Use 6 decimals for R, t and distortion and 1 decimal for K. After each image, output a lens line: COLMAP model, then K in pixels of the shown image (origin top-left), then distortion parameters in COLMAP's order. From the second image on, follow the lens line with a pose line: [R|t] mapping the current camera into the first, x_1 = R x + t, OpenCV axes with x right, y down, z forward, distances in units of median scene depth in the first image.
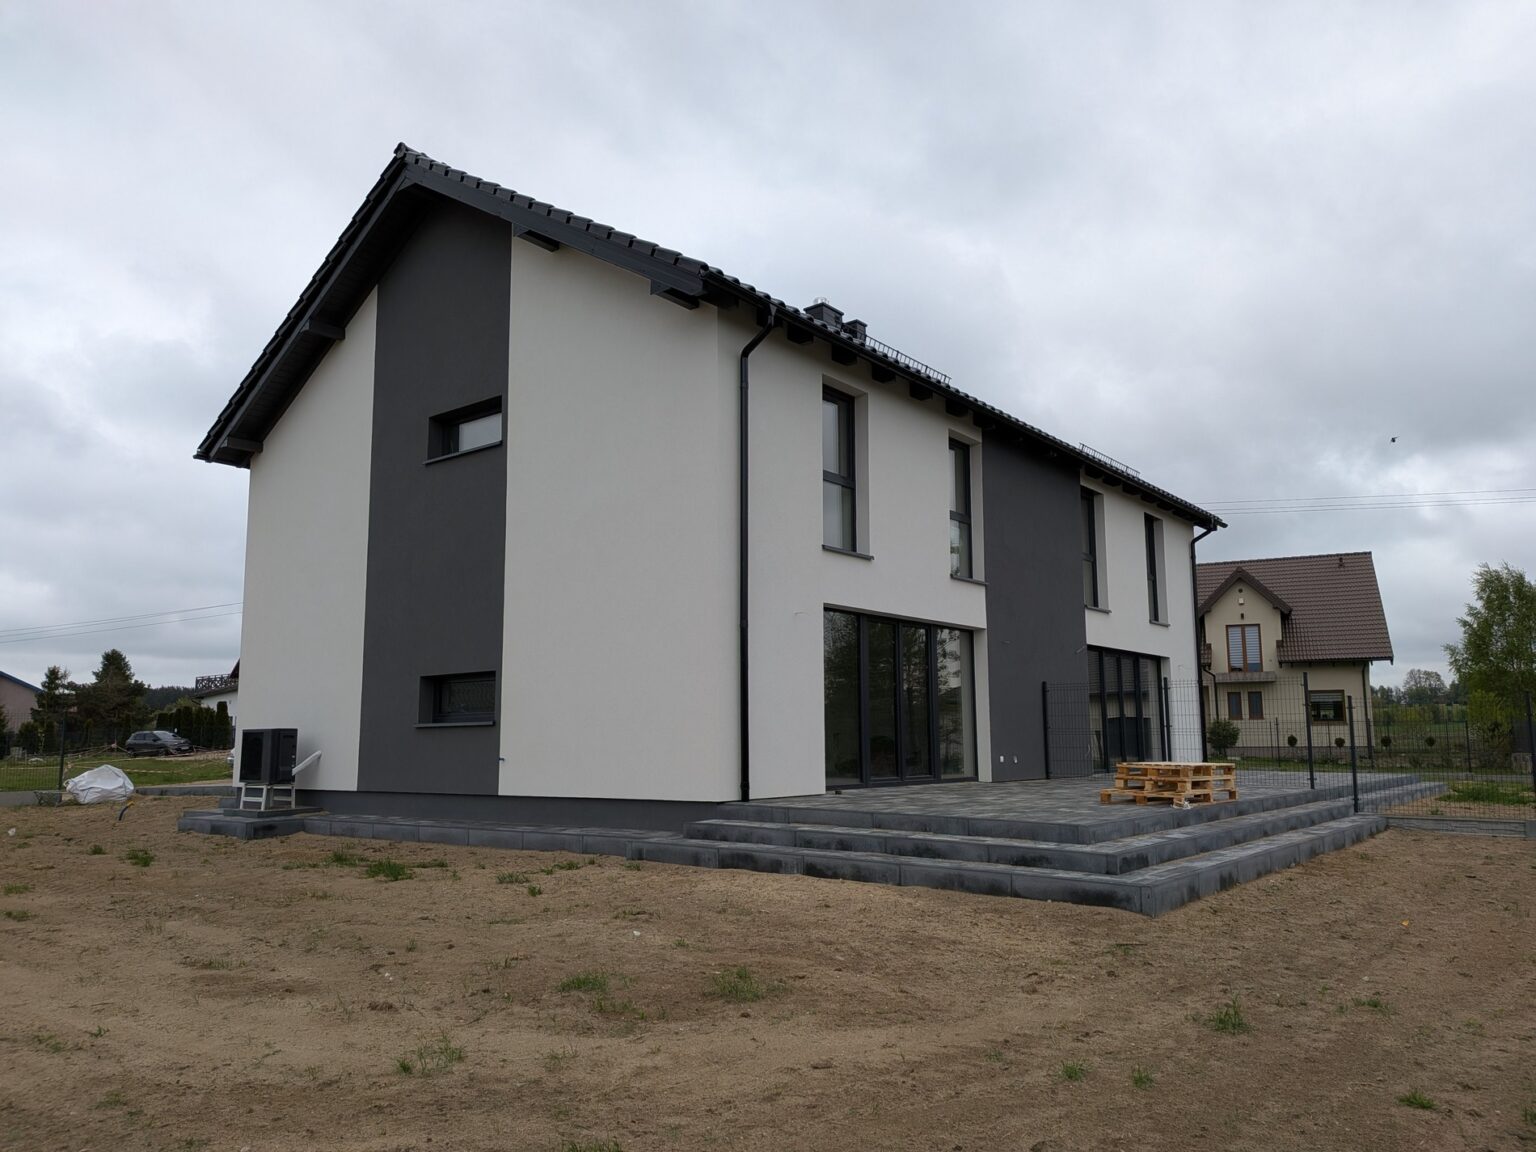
lens RADIAL K [[1125.7, 0, 770.6], [0, 1125.7, 547.0], [0, 0, 1]] dist [0.004786, -0.005817]
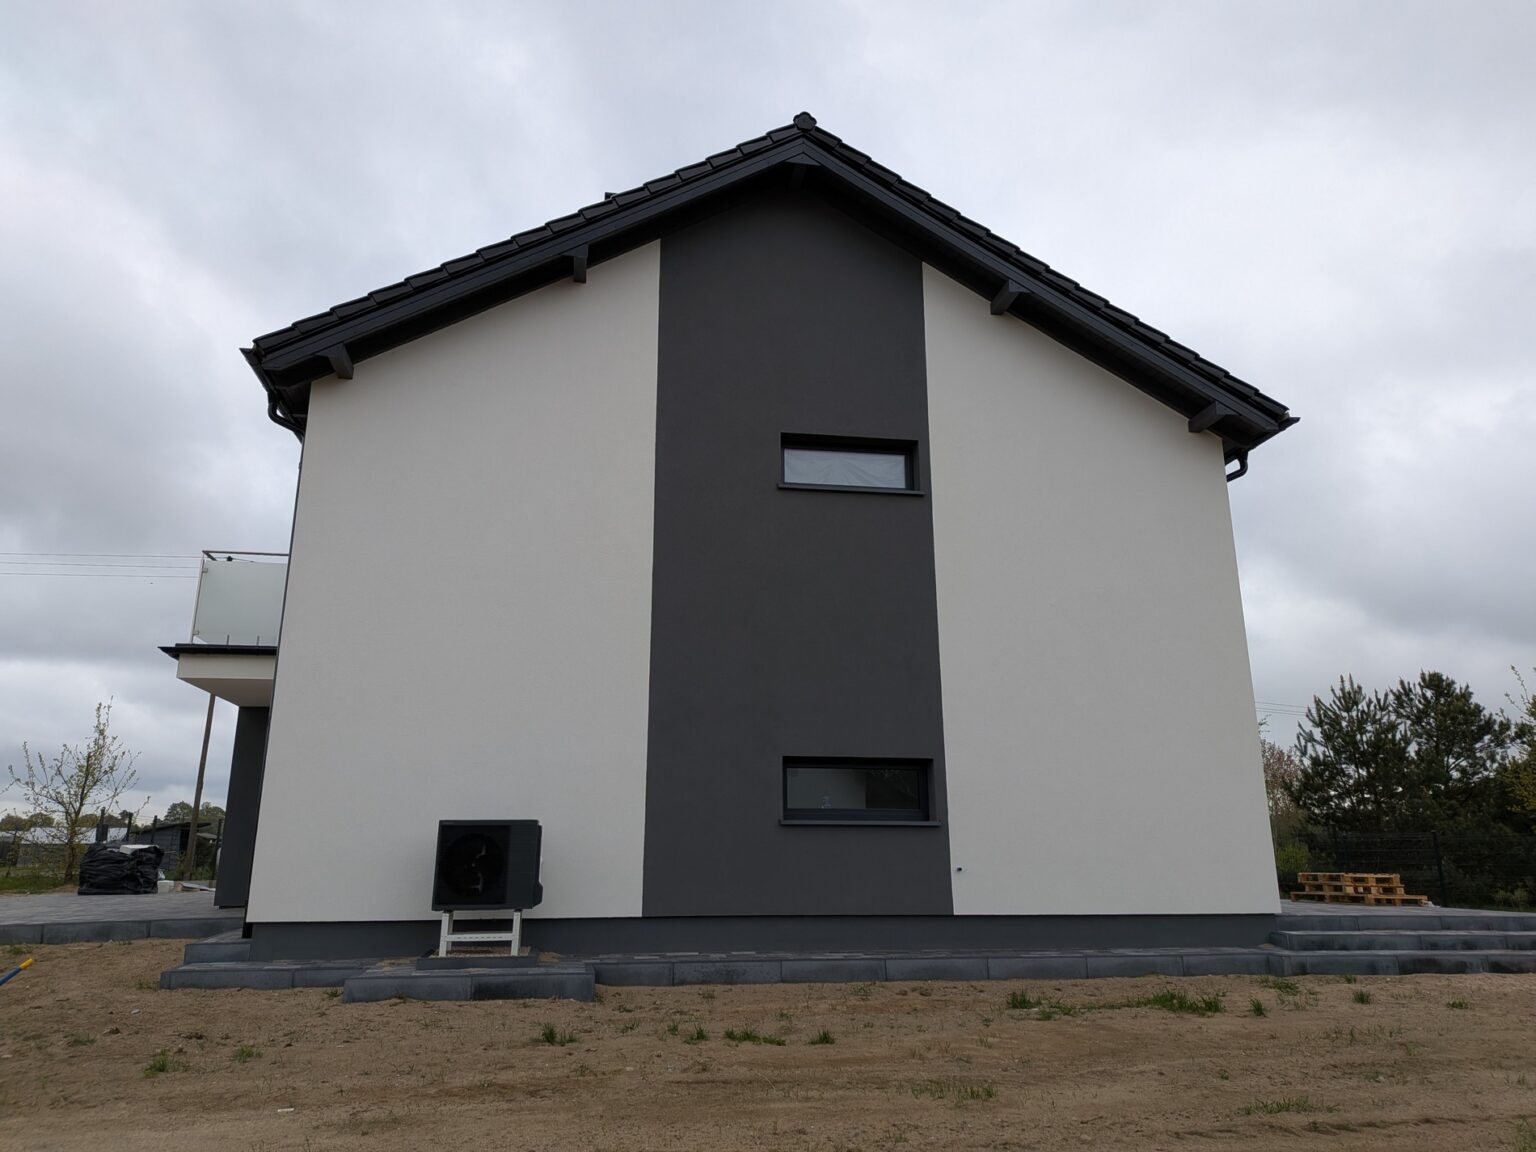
lens RADIAL K [[1058.2, 0, 764.1], [0, 1058.2, 515.1], [0, 0, 1]] dist [0.029323, -0.040541]
pose [[0.674788, 0.227259, 0.702150, -0.935843], [-0.137224, 0.973453, -0.183193, 0.094103], [-0.725142, 0.027264, 0.688060, 0.542050]]
